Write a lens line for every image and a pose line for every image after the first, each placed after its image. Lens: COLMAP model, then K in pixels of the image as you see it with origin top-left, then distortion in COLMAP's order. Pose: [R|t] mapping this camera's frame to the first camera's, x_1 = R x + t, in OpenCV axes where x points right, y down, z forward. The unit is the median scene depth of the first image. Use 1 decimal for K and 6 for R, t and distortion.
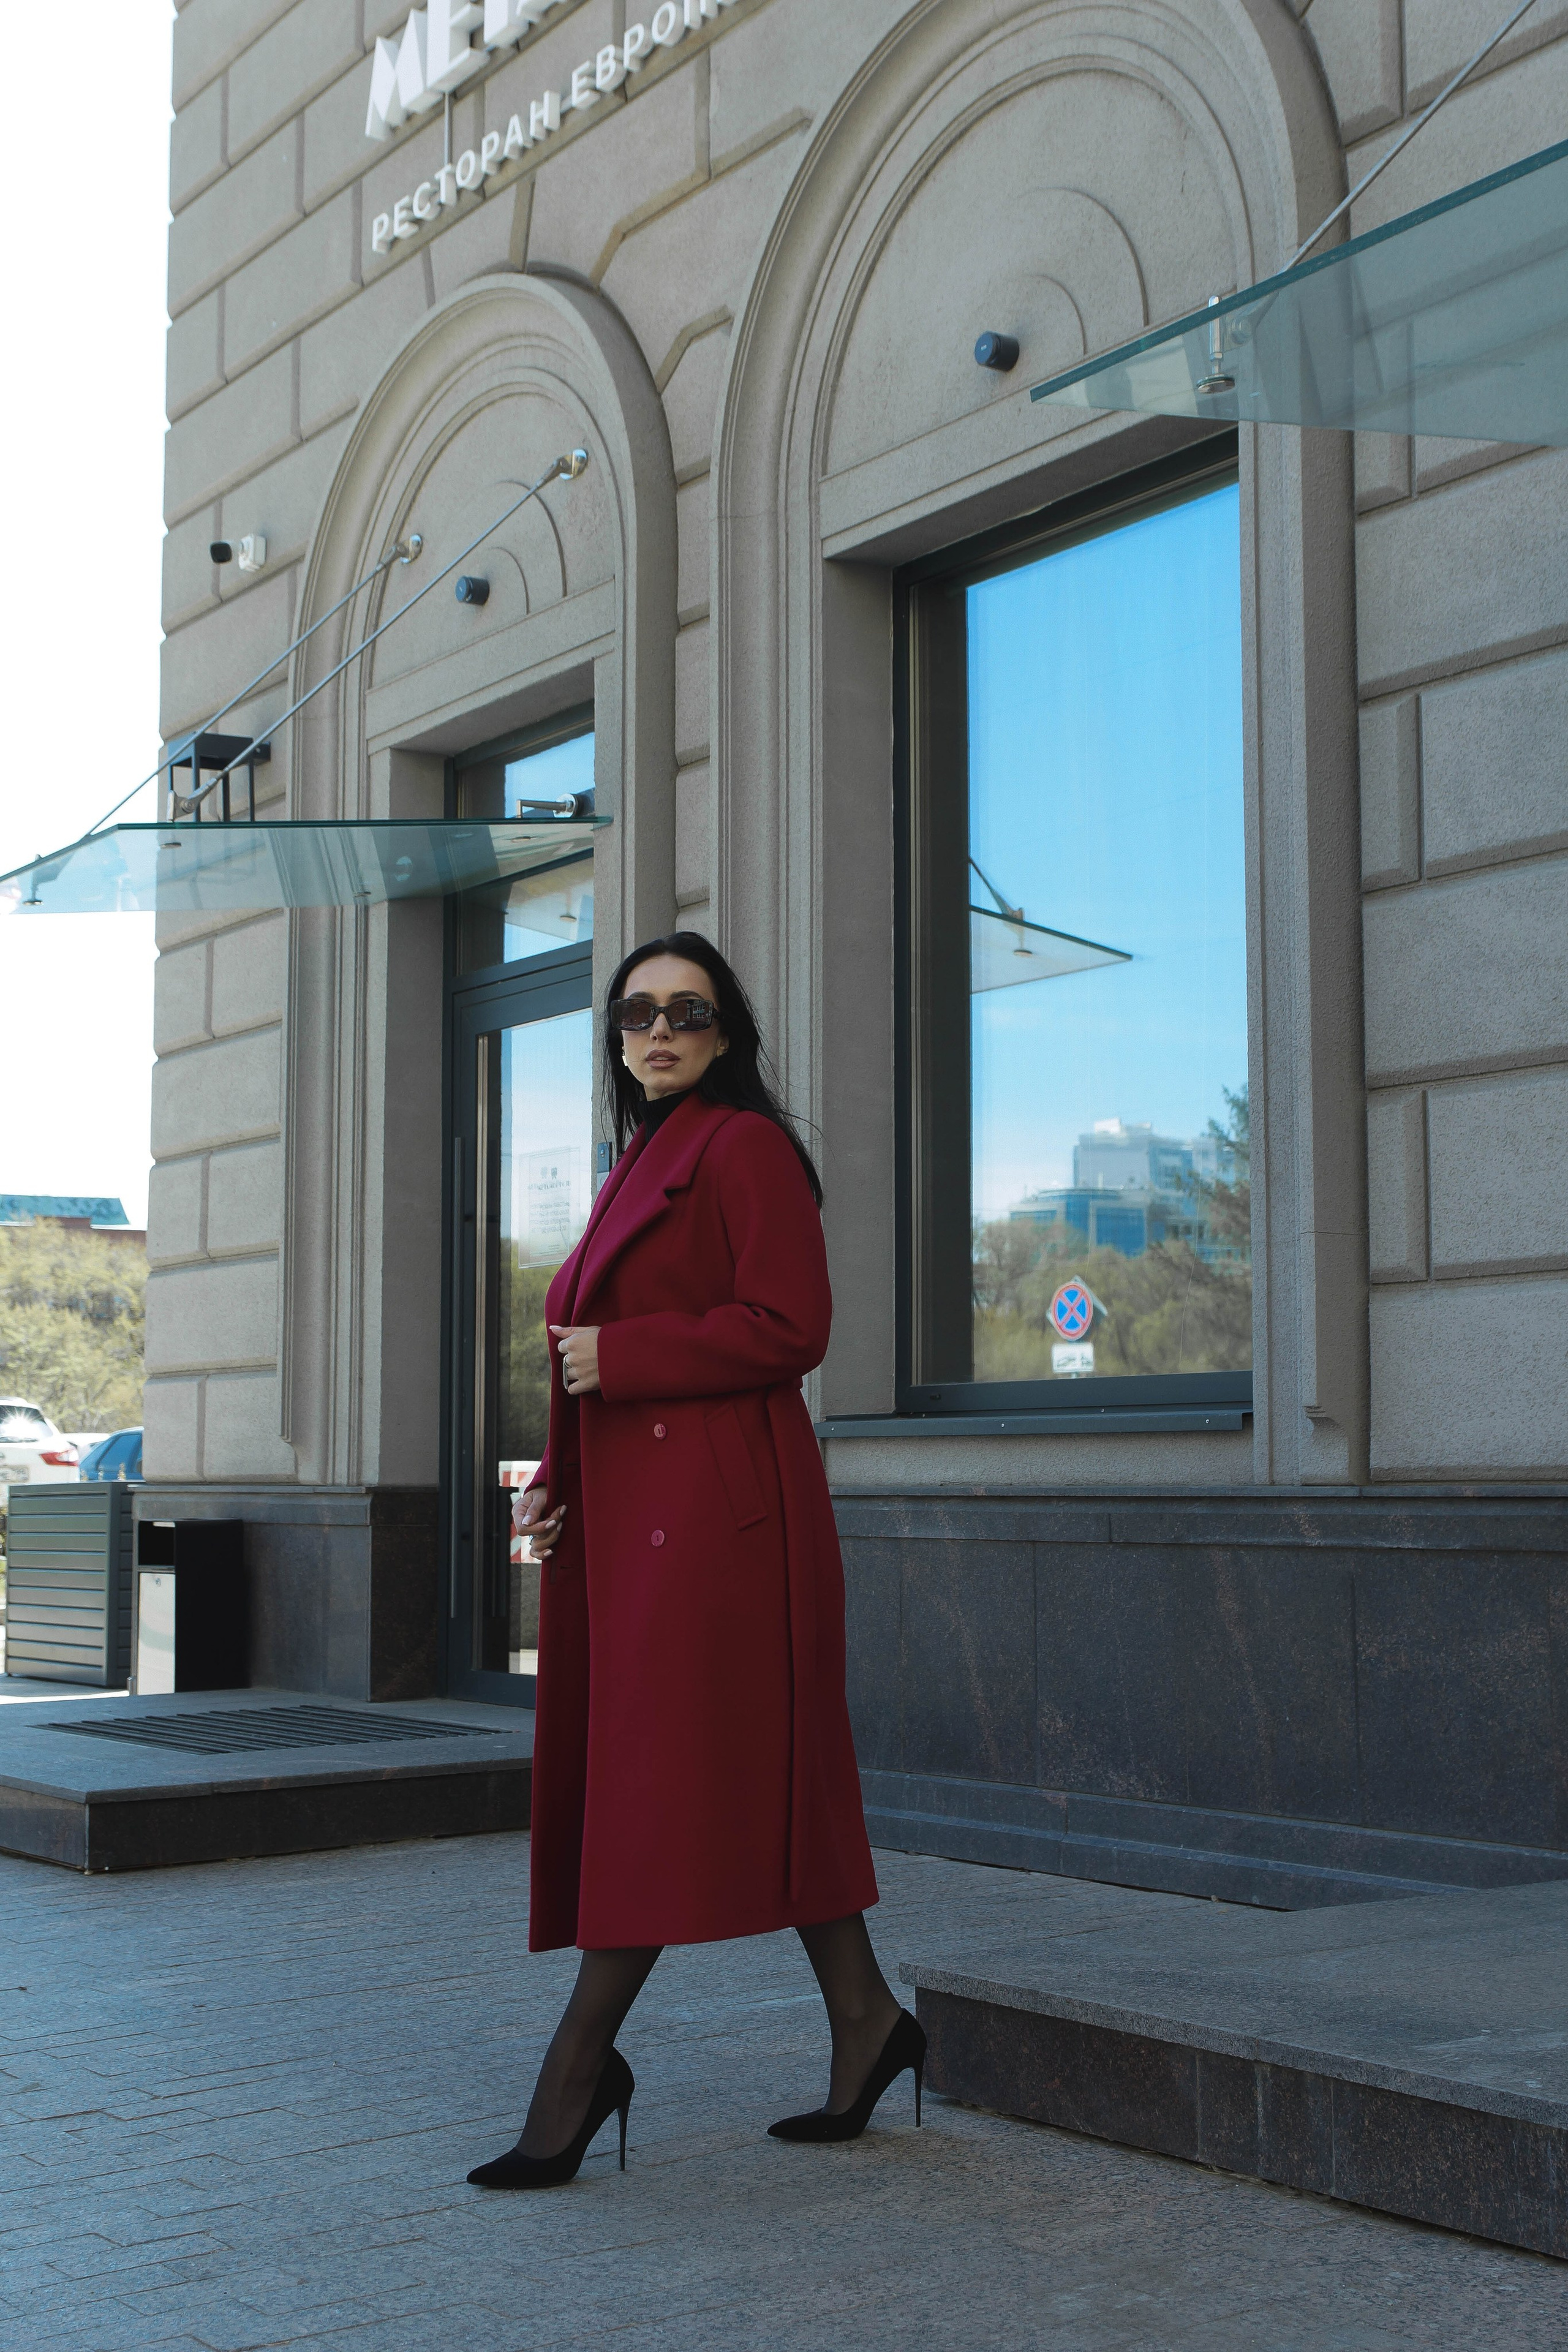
lens RADIAL K [[2947.7, 0, 782.3], [0, 2947.7, 1175.8], [0, 0, 1]] dist [0.003251, 0.000000]
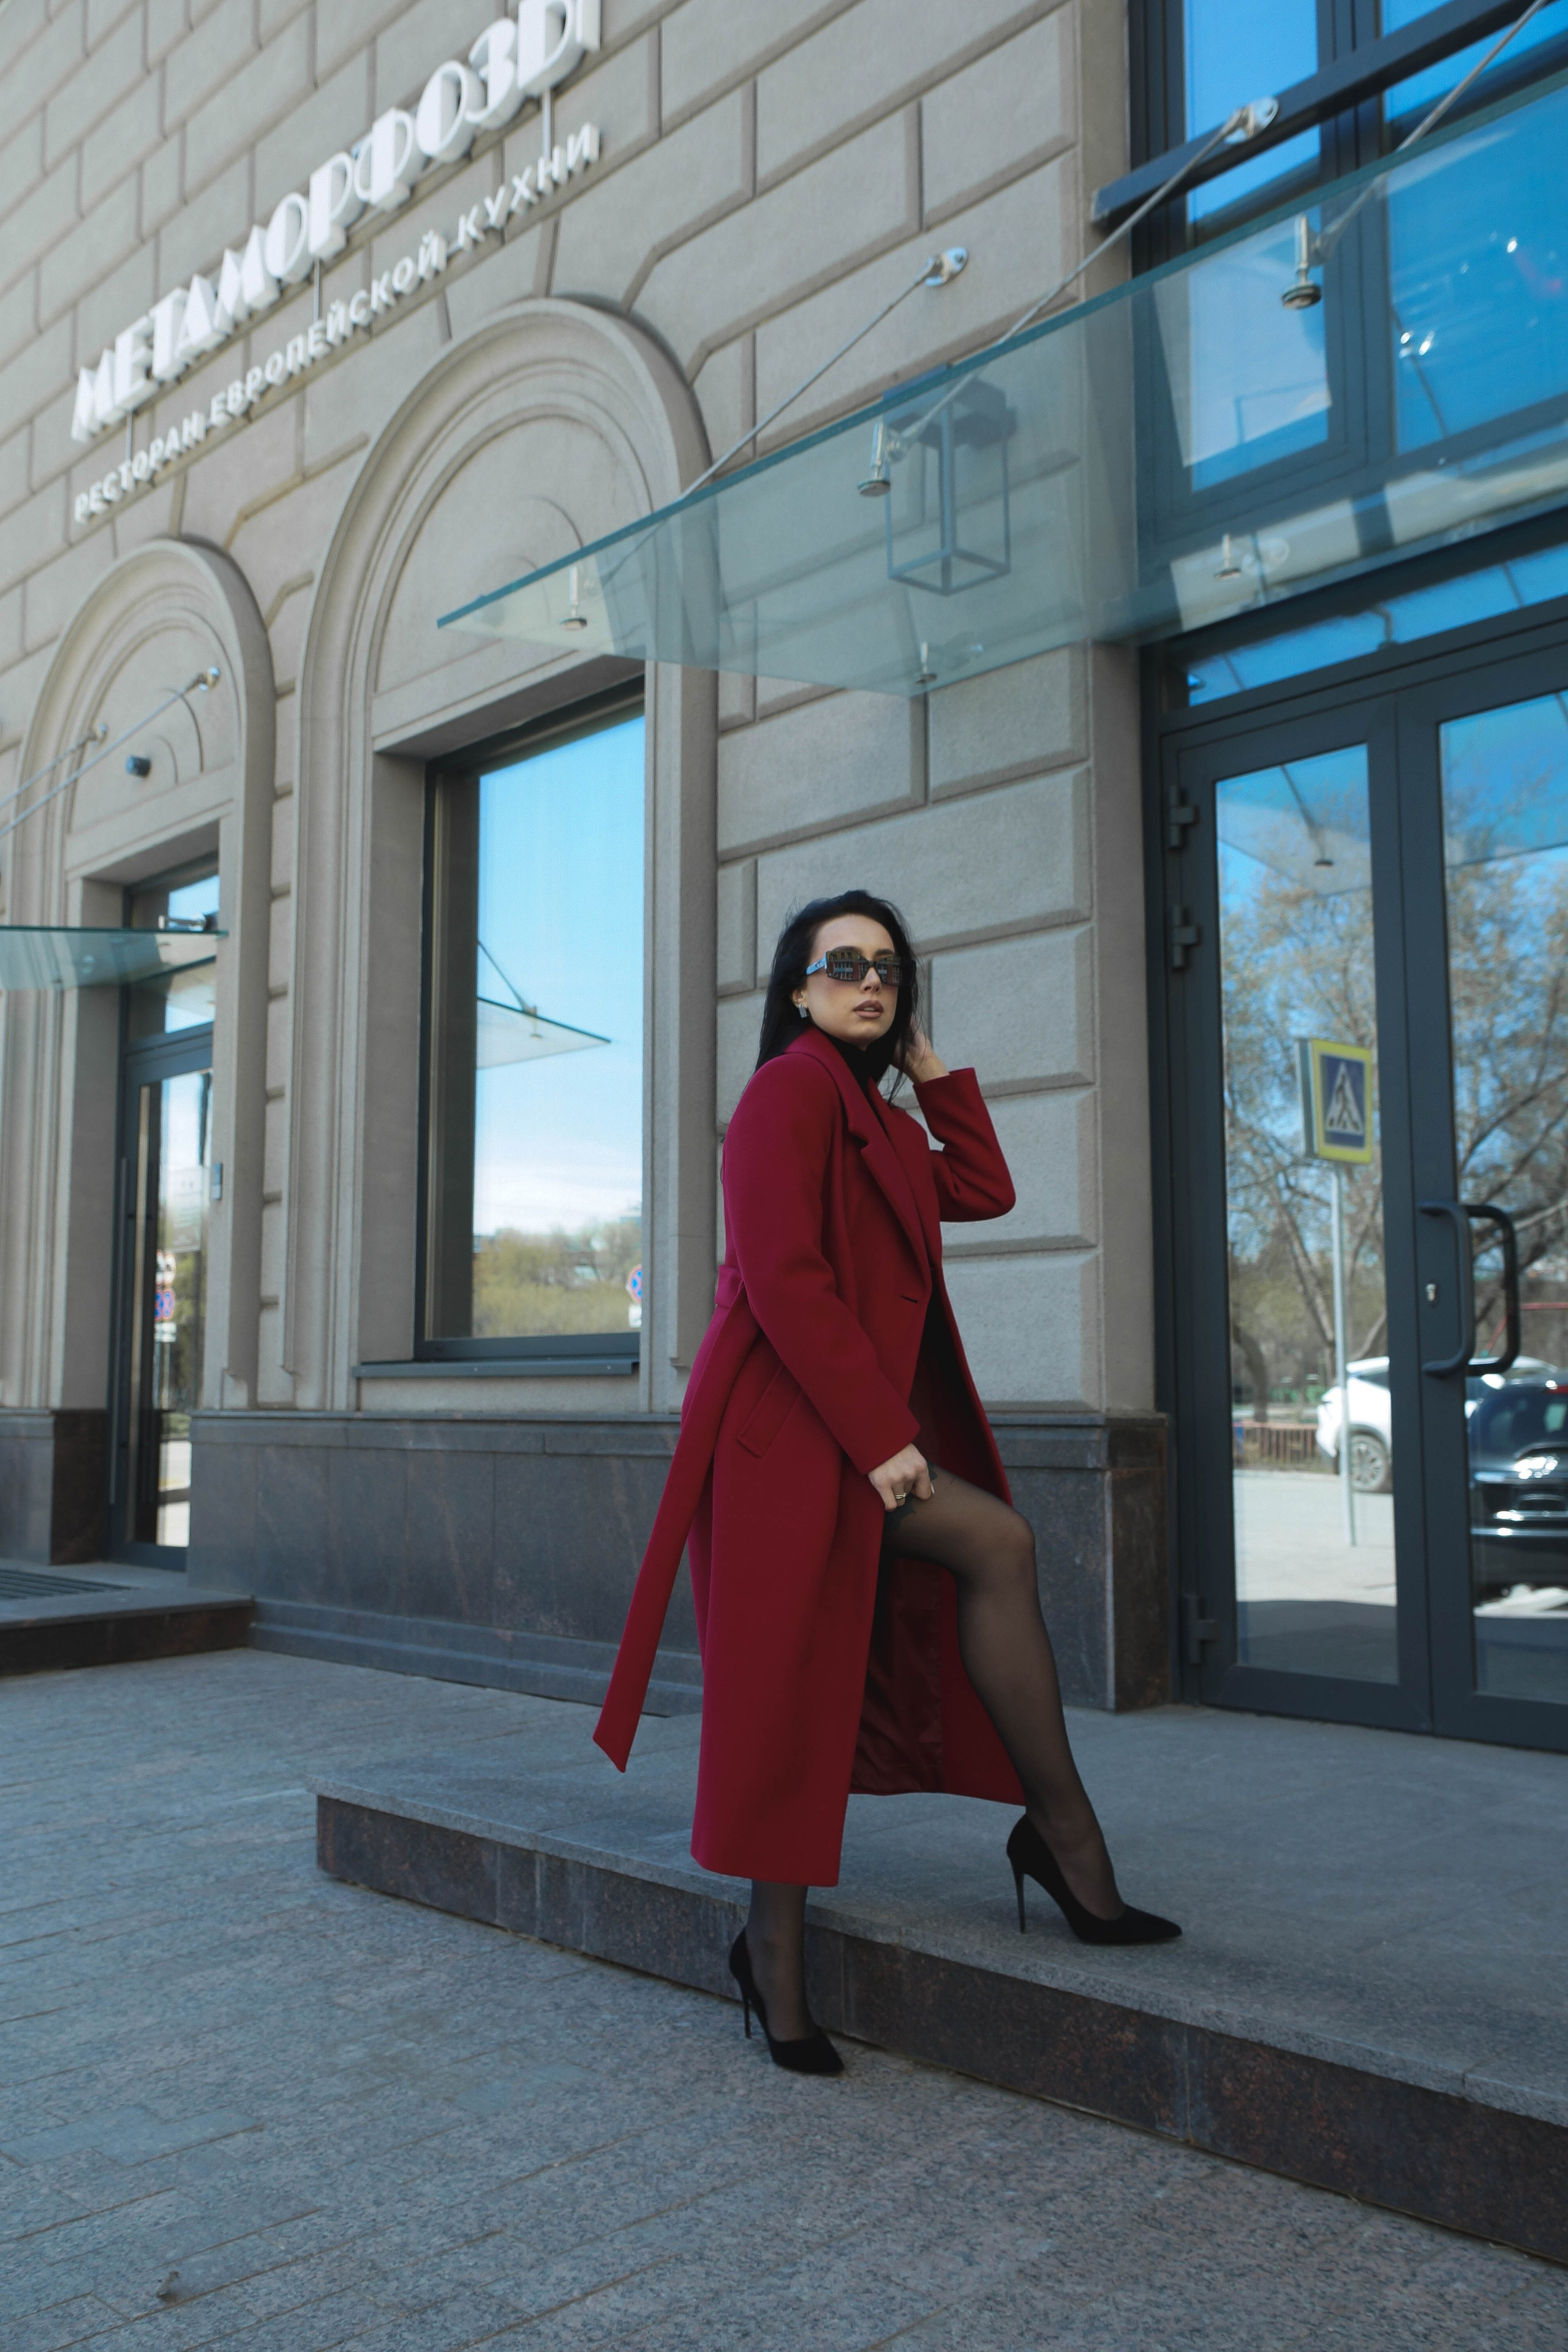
lens RADIAL K [[1950.7, 0, 786.9], [0, 1950.7, 1175.0], [0, 0, 1]] dist [-0.011294, 0.023864]
pose [[0.988040, 0.016101, 0.153357, 0.078816], [-0.014842, 0.999846, -0.009352, -0.001566], [-0.153484, 0.006964, 0.988127, 0.058423]]
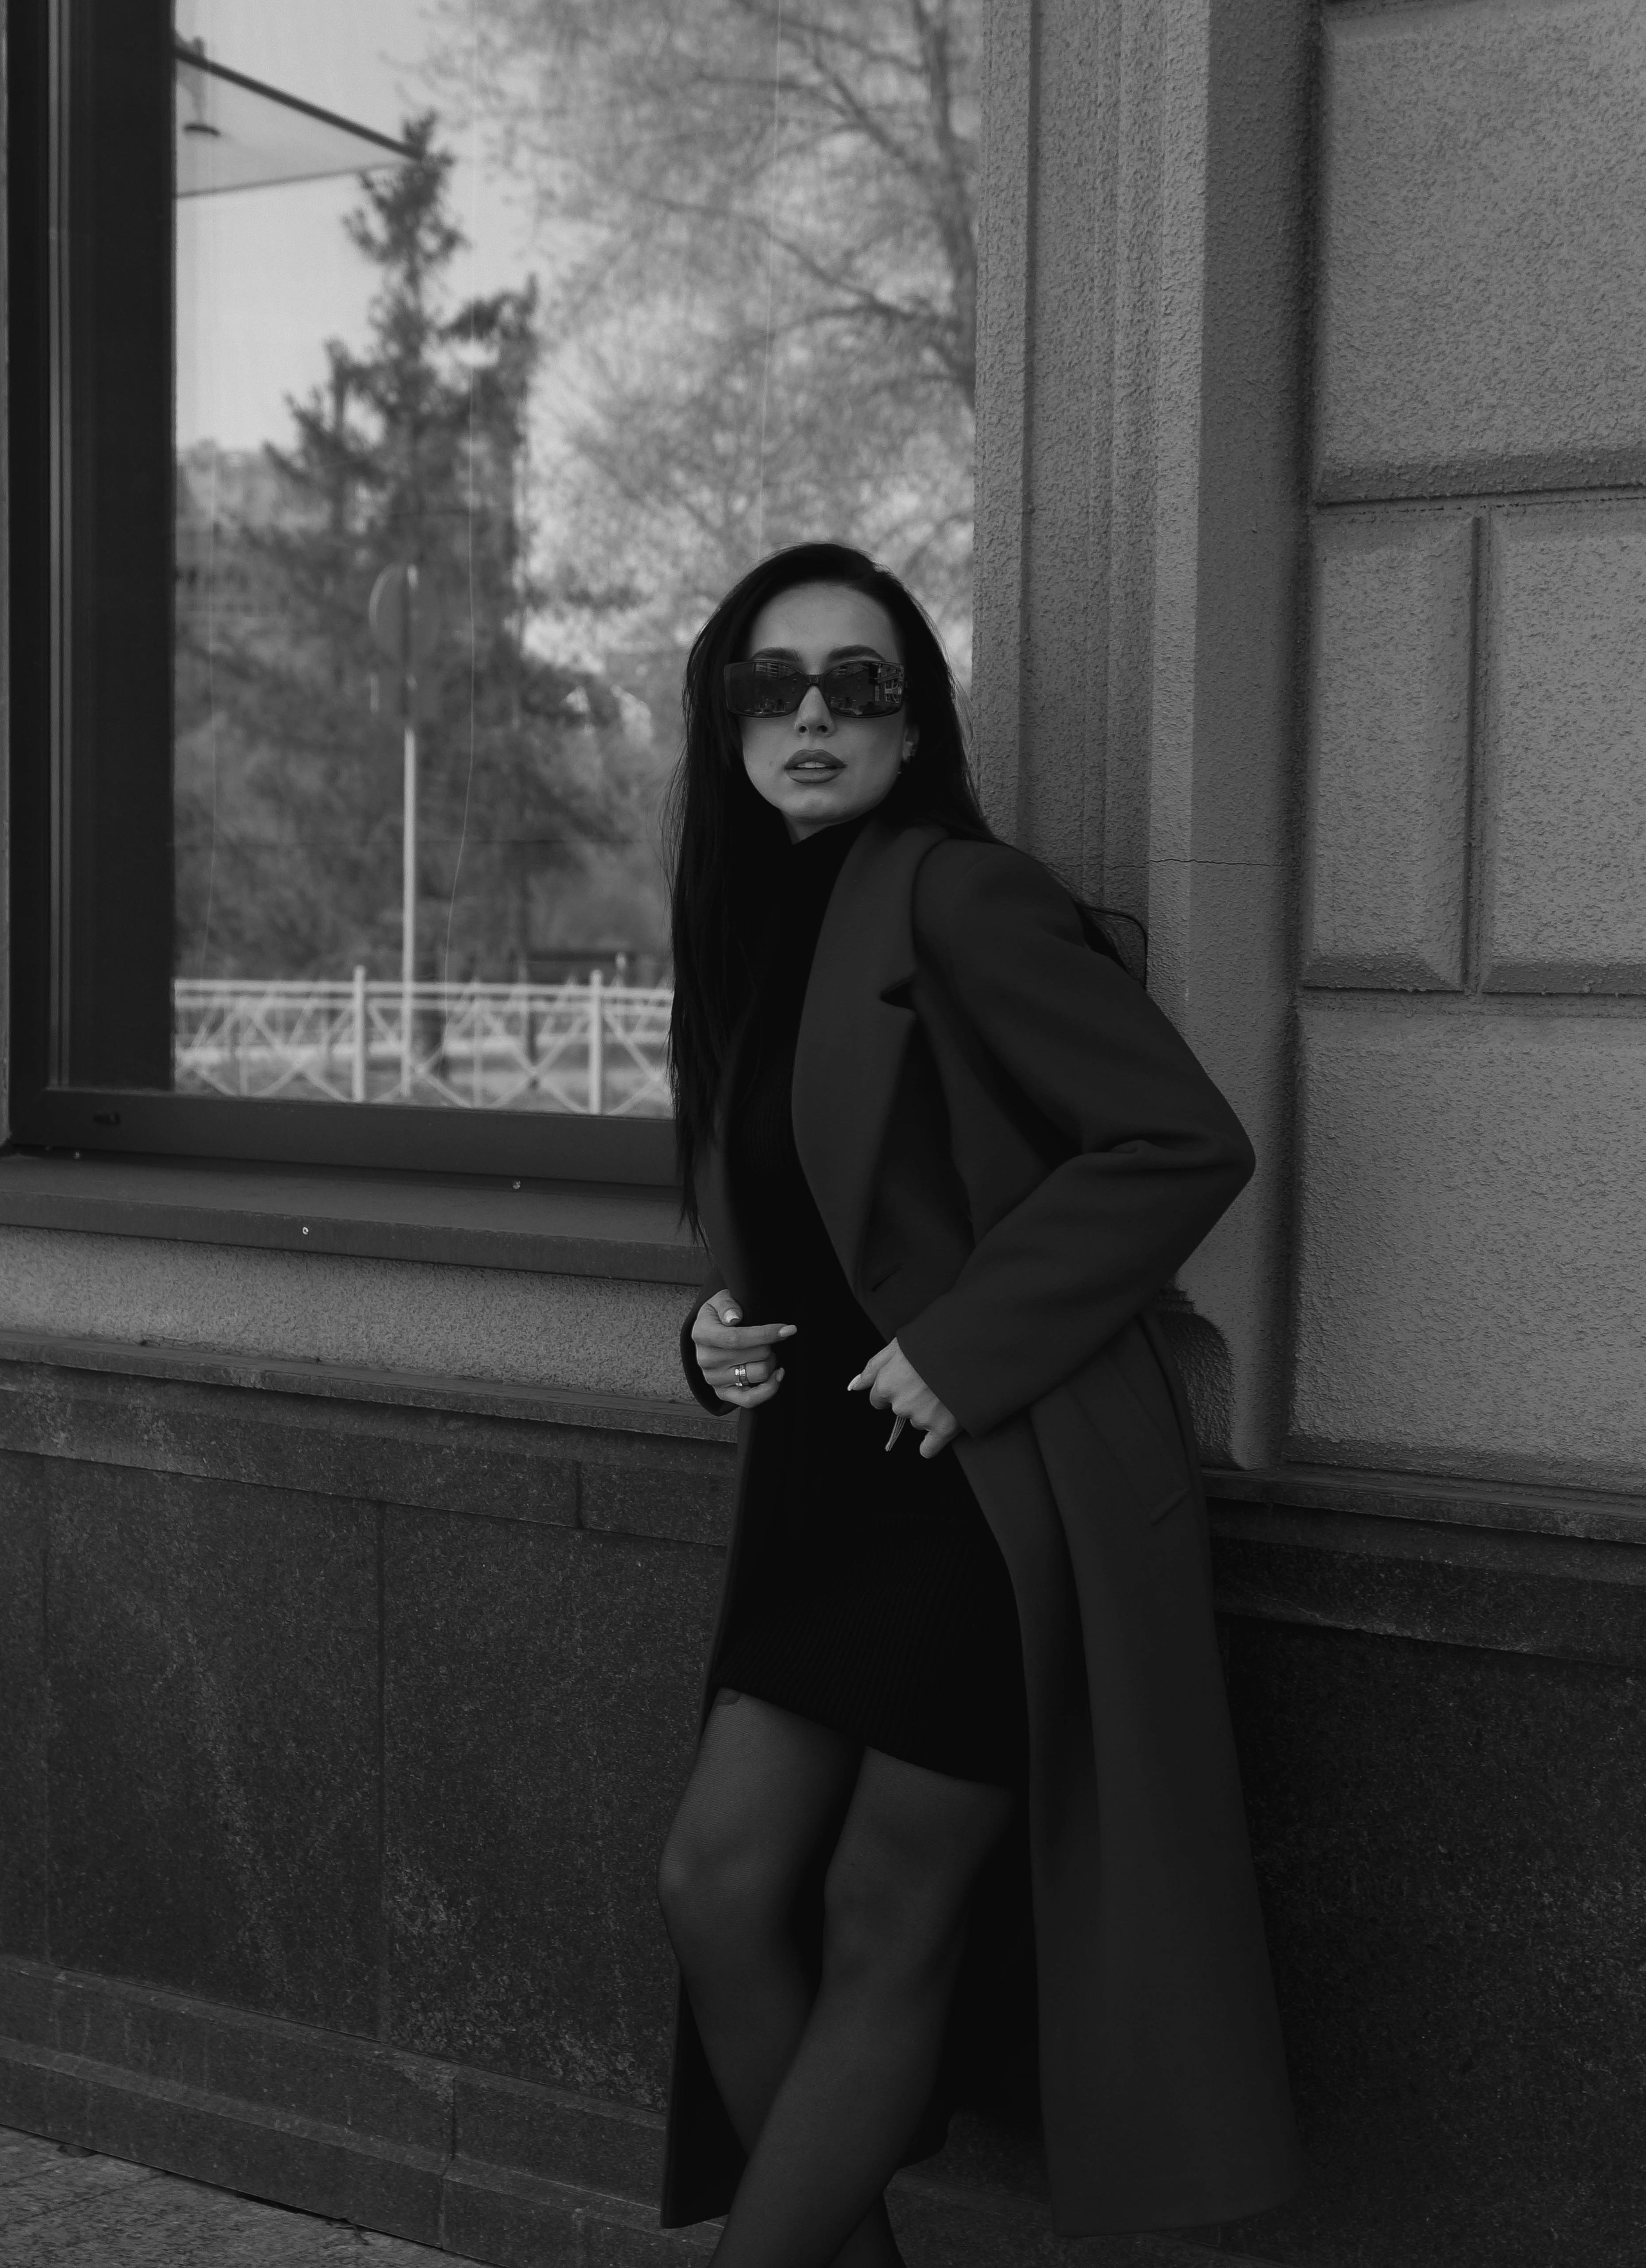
lens RADIAL K [[3632.2, 0, 814.5], [0, 3632.2, 1149.4], [0, 0, 1]] dist [0.013164, 0.000000]
pose [[0.951060, -0.010248, 0.308838, -0.019323], [-0.044252, 0.984631, 0.168946, -0.021224], [-0.305822, -0.174345, 0.935990, 0.488578]]
